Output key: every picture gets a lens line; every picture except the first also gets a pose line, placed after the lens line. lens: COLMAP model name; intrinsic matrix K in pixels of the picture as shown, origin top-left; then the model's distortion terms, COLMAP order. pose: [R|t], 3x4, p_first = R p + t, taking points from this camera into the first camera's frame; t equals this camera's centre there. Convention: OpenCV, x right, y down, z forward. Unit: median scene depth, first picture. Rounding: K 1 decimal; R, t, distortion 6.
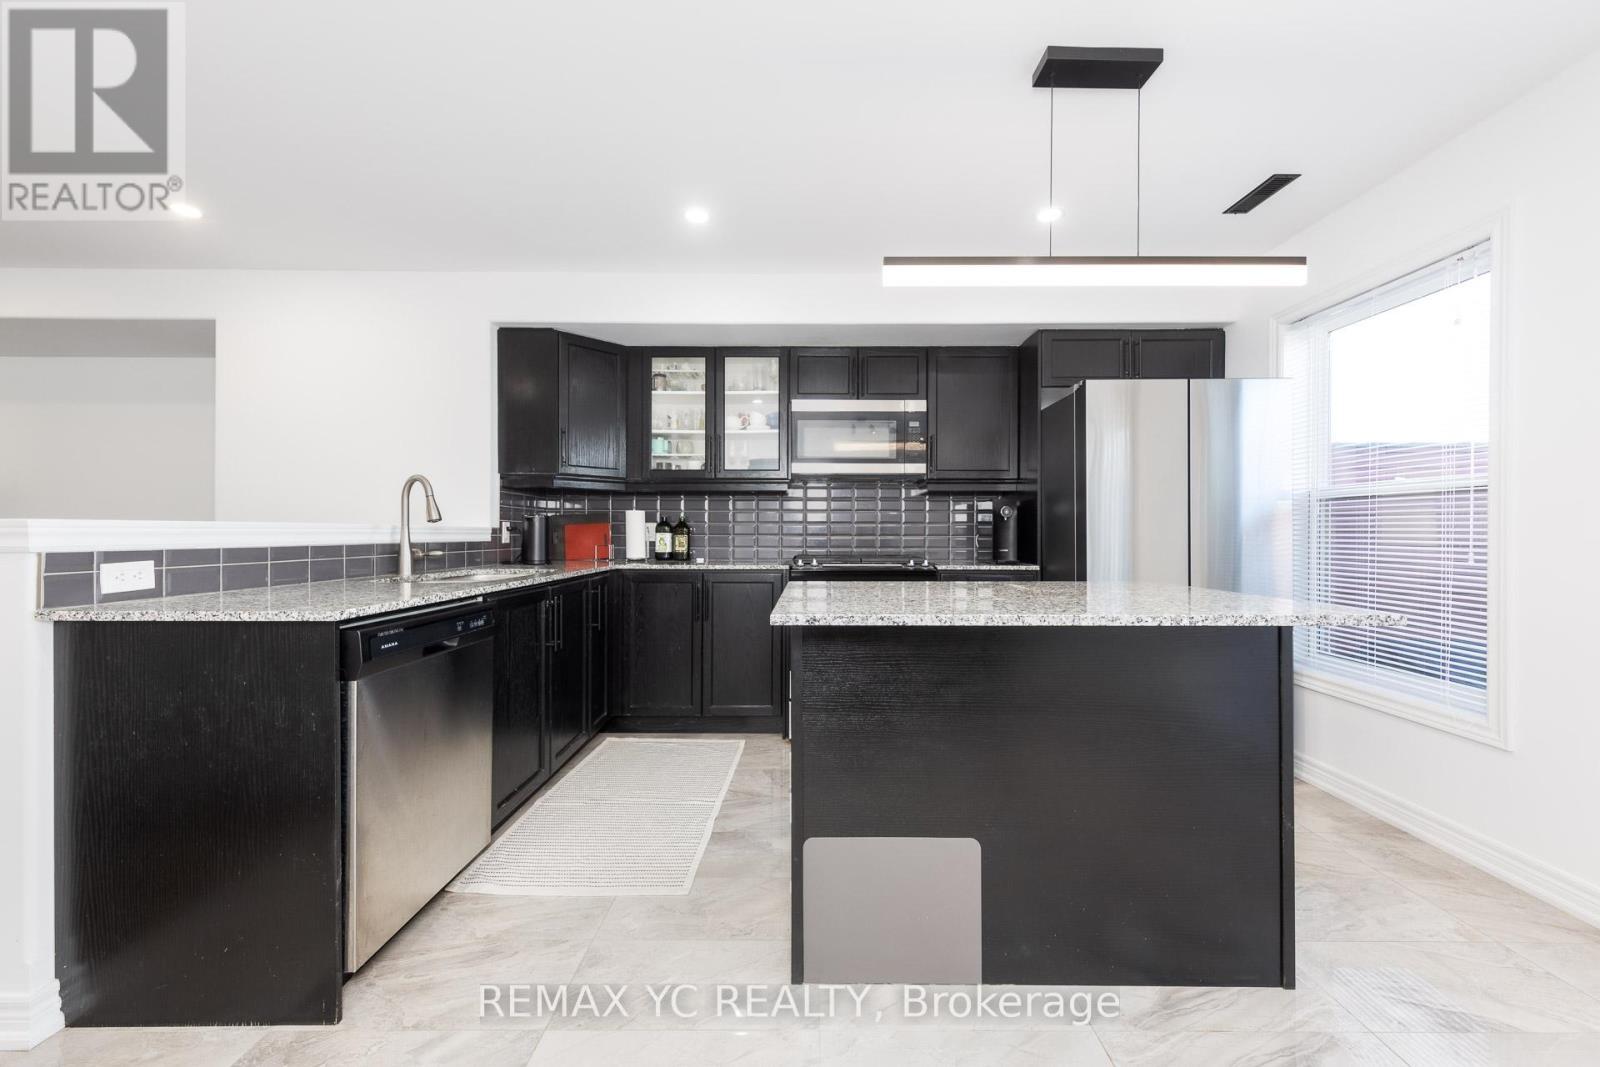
lens RADIAL K [[610.1, 0, 830.0], [0, 610.1, 535.3], [0, 0, 1]] dist [0.006657, -0.000606]
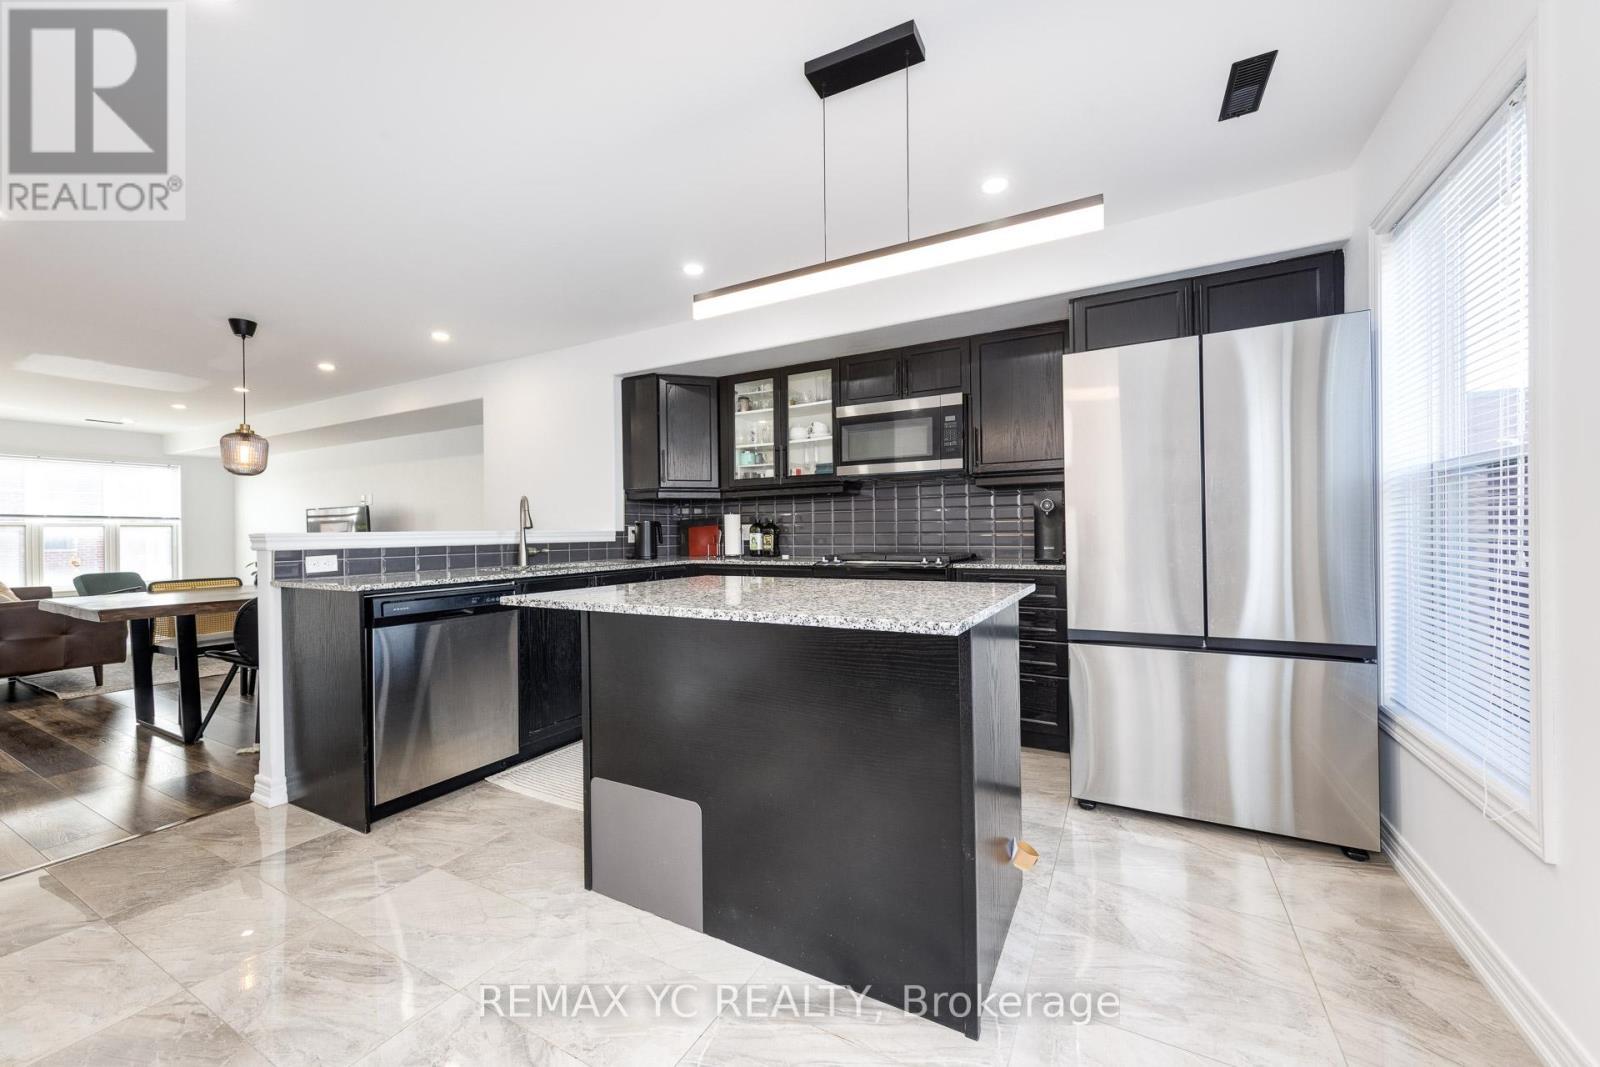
lens RADIAL K [[610.1, 0, 833.2], [0, 610.1, 532.9], [0, 0, 1]] dist [0.006657, -0.000606]
pose [[0.882630, -0.012487, -0.469902, 0.440657], [0.013324, 0.999910, -0.001544, -0.000479], [0.469879, -0.004898, 0.882717, 0.052173]]
